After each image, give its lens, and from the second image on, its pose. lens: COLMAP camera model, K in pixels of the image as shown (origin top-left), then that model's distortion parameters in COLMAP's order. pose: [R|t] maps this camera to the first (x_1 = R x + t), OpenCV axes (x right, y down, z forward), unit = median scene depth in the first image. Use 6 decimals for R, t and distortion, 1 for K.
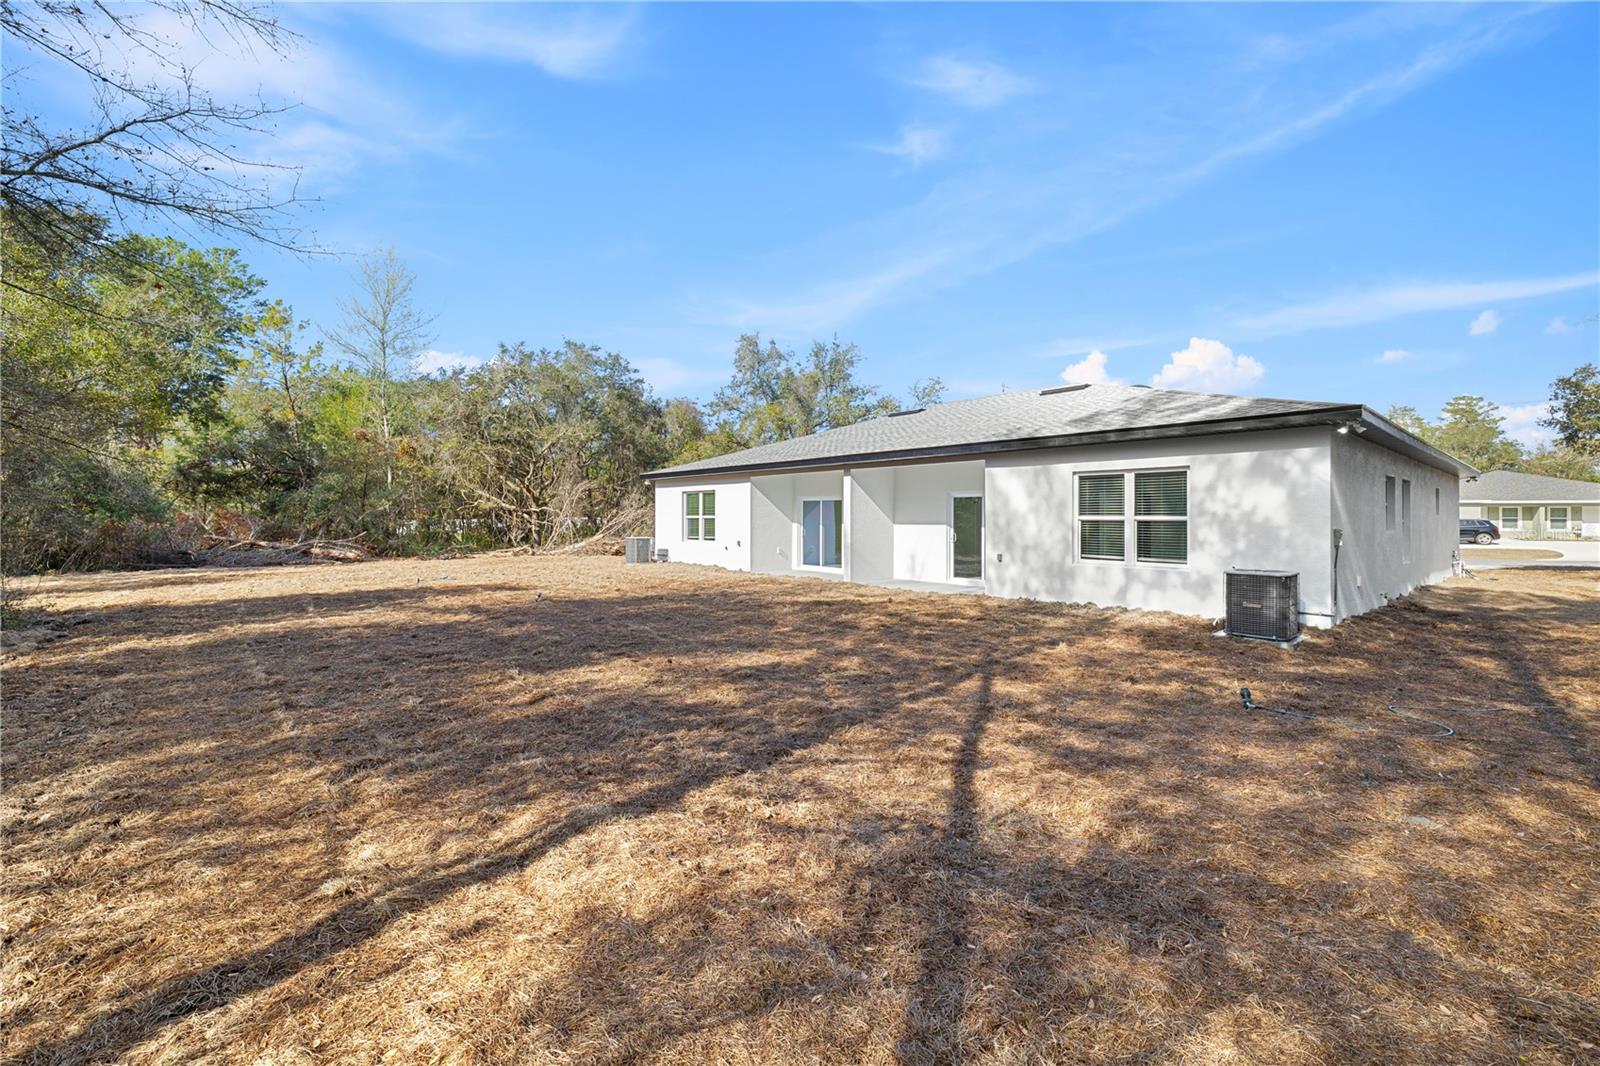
lens RADIAL K [[670.6, 0, 801.3], [0, 670.6, 521.4], [0, 0, 1]] dist [0.000591, -0.000702]
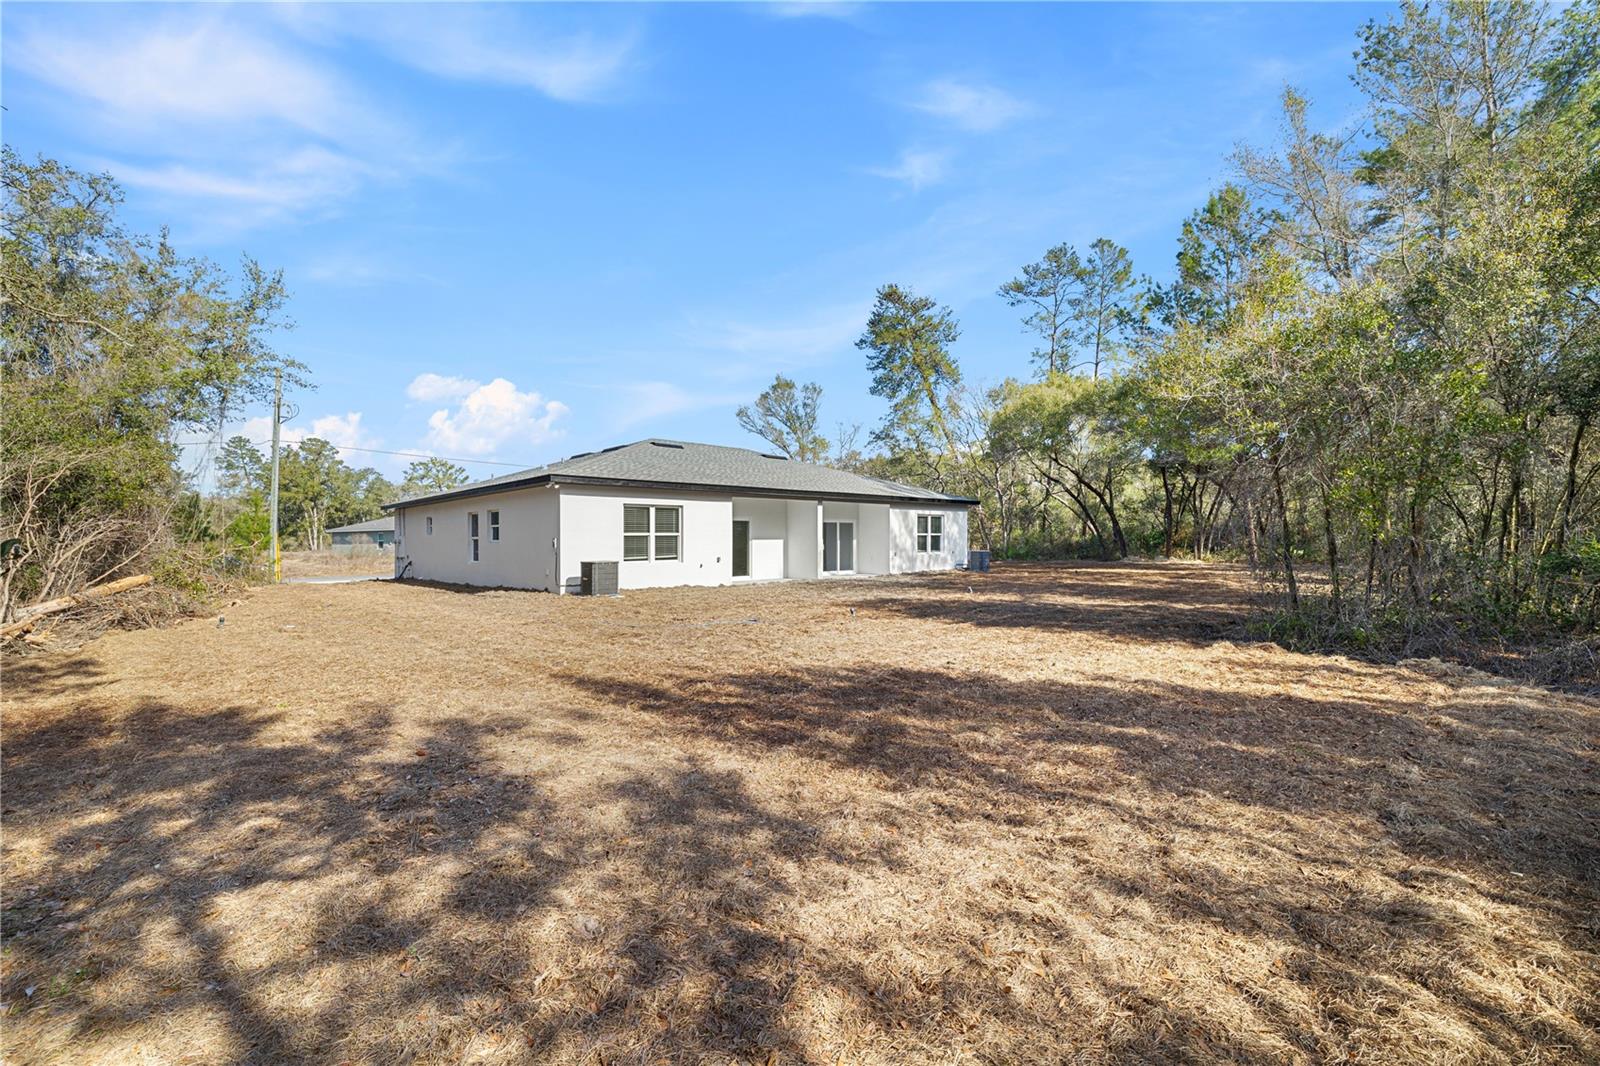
lens RADIAL K [[670.6, 0, 802.5], [0, 670.6, 535.3], [0, 0, 1]] dist [0.000591, -0.000702]
pose [[-0.049445, 0.000545, 0.998777, -1.708452], [0.009608, 0.999954, -0.000070, -0.005155], [-0.998731, 0.009593, -0.049448, 1.397294]]
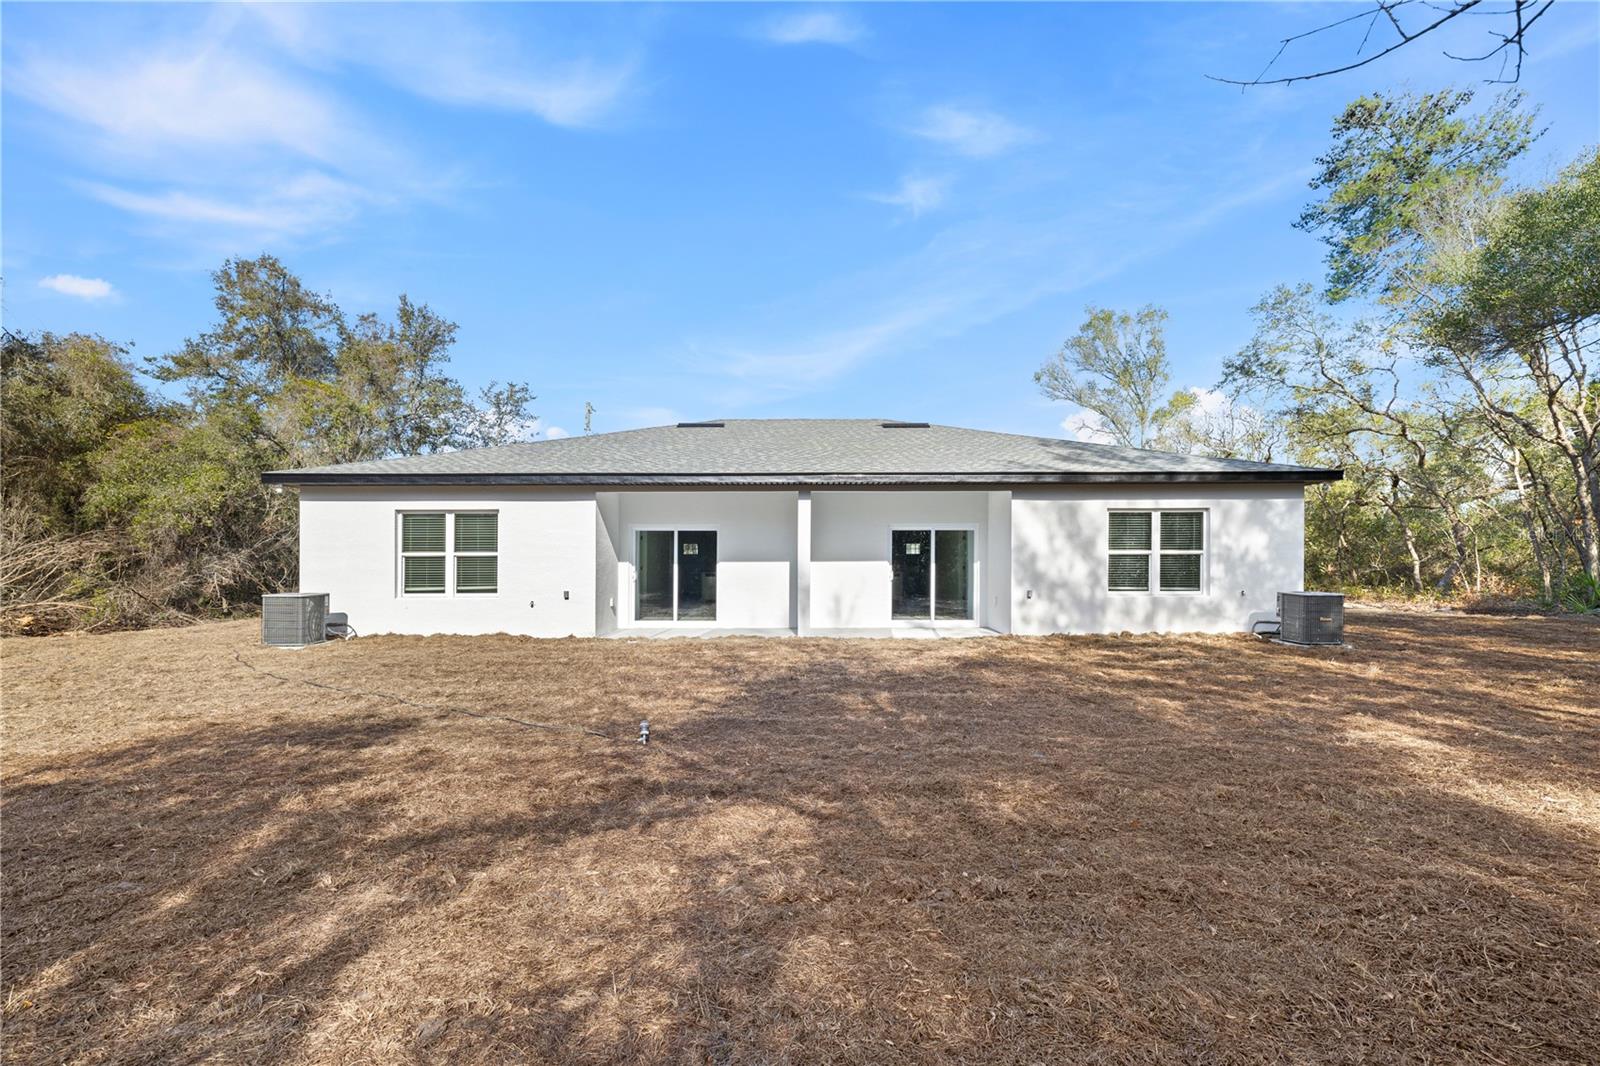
lens RADIAL K [[670.6, 0, 798.5], [0, 670.6, 538.1], [0, 0, 1]] dist [0.000591, -0.000702]
pose [[0.657026, 0.004459, 0.753854, -0.647796], [0.008936, 0.999866, -0.013702, -0.016674], [-0.753815, 0.015739, 0.656899, 0.630922]]
